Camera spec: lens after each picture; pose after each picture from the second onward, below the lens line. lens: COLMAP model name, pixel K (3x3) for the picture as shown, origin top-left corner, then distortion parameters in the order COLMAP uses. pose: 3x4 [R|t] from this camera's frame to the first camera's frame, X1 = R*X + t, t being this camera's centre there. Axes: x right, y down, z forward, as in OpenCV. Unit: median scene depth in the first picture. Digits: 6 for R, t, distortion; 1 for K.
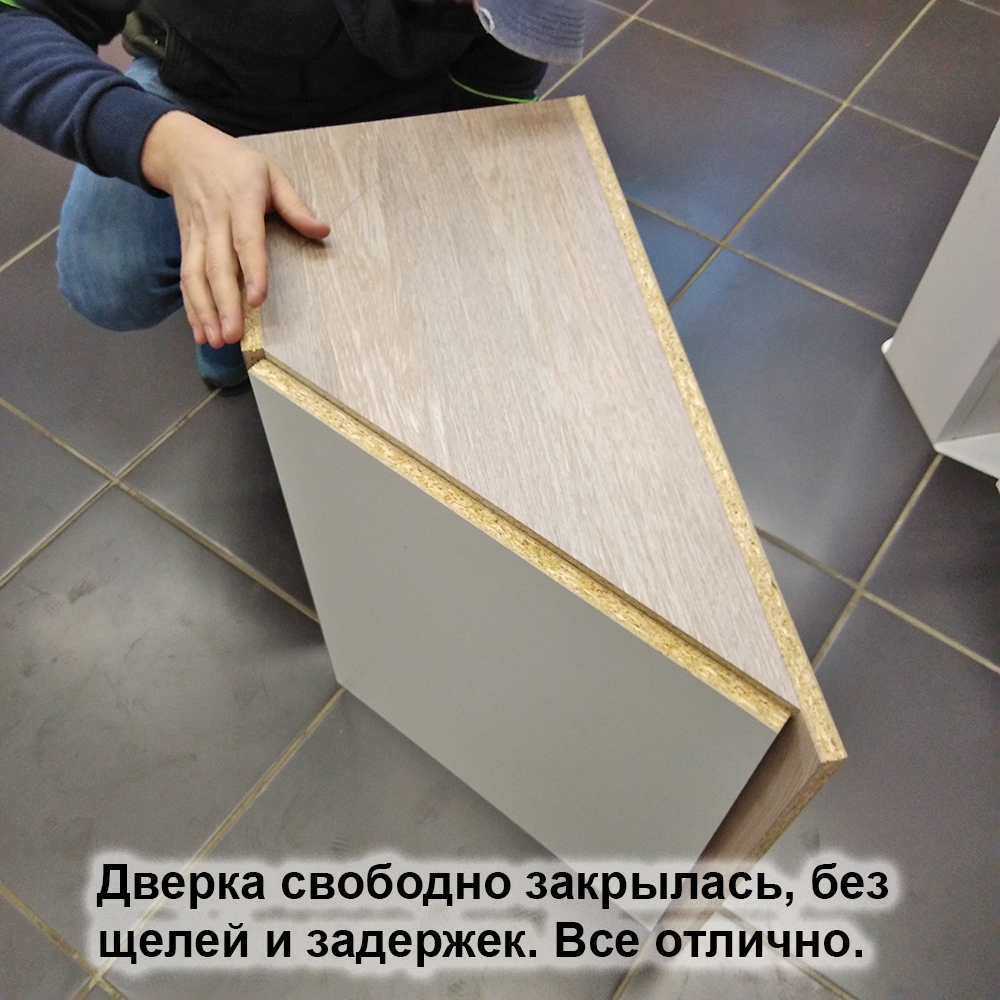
lens RADIAL K [[1104.7, 0, 500.0], [0, 1104.7, 500.0], [0, 0, 1]] dist [-0.006172, -0.006734]
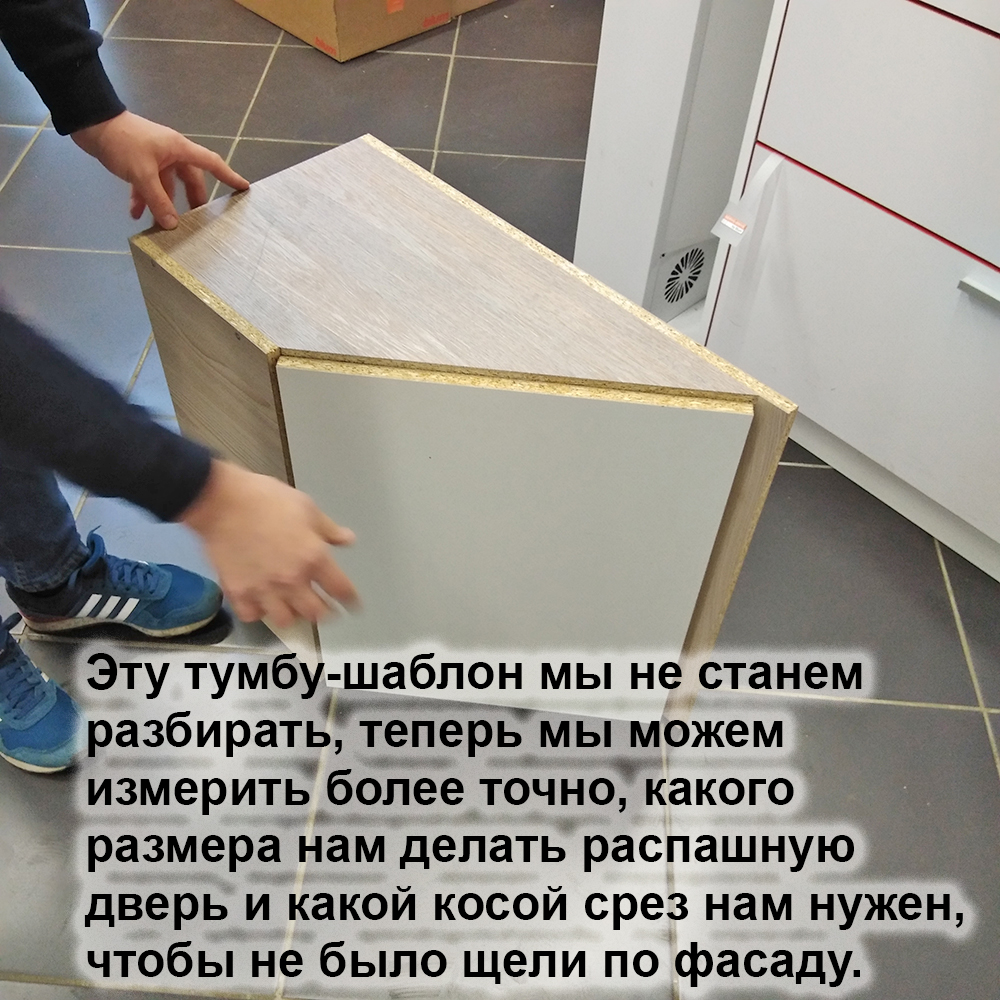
lens RADIAL K [[1104.7, 0, 500.0], [0, 1104.7, 500.0], [0, 0, 1]] dist [-0.006172, -0.006734]
pose [[0.839638, -0.378724, 0.389328, -0.585242], [0.424298, 0.904852, -0.034849, 0.183930], [-0.339086, 0.194452, 0.920439, -0.246035]]
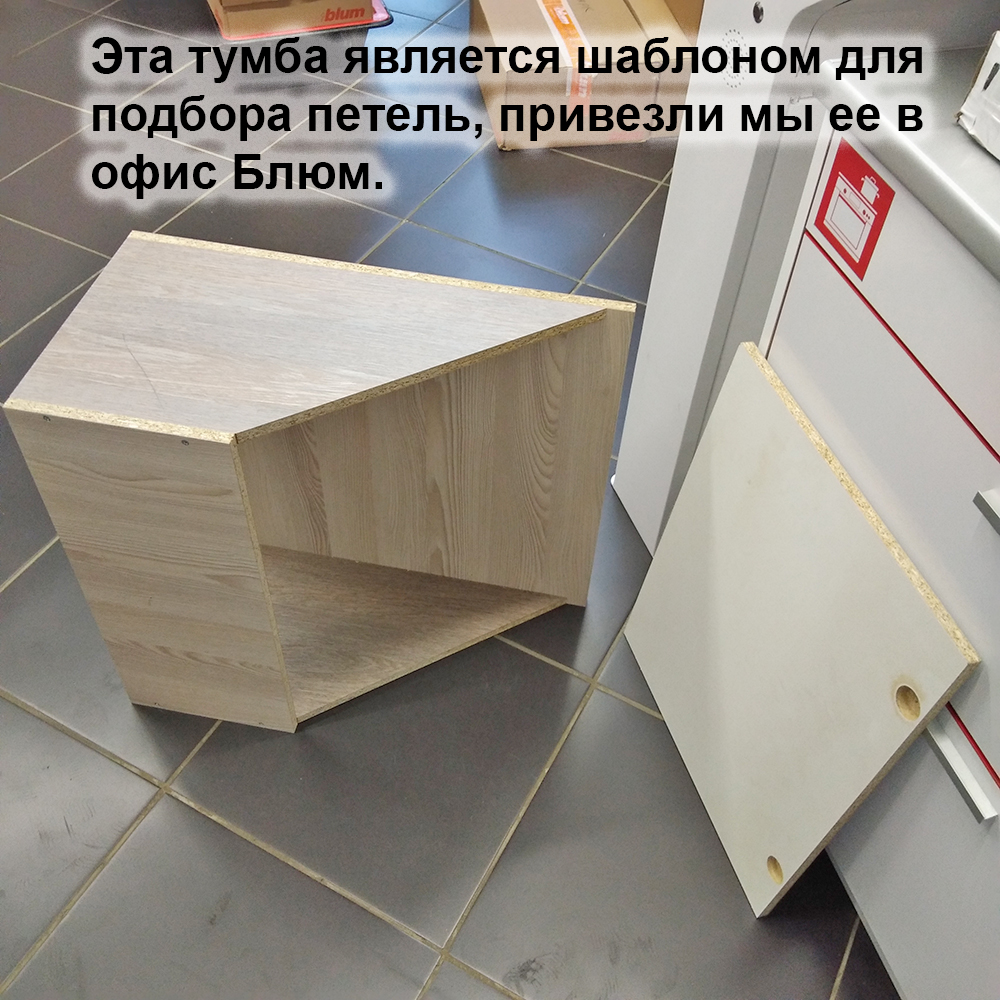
lens RADIAL K [[1104.7, 0, 500.0], [0, 1104.7, 500.0], [0, 0, 1]] dist [-0.006172, -0.006734]
pose [[0.353322, -0.670828, 0.652038, -1.079623], [0.746797, 0.622038, 0.235293, -0.167831], [-0.563433, 0.403806, 0.720752, -0.143486]]
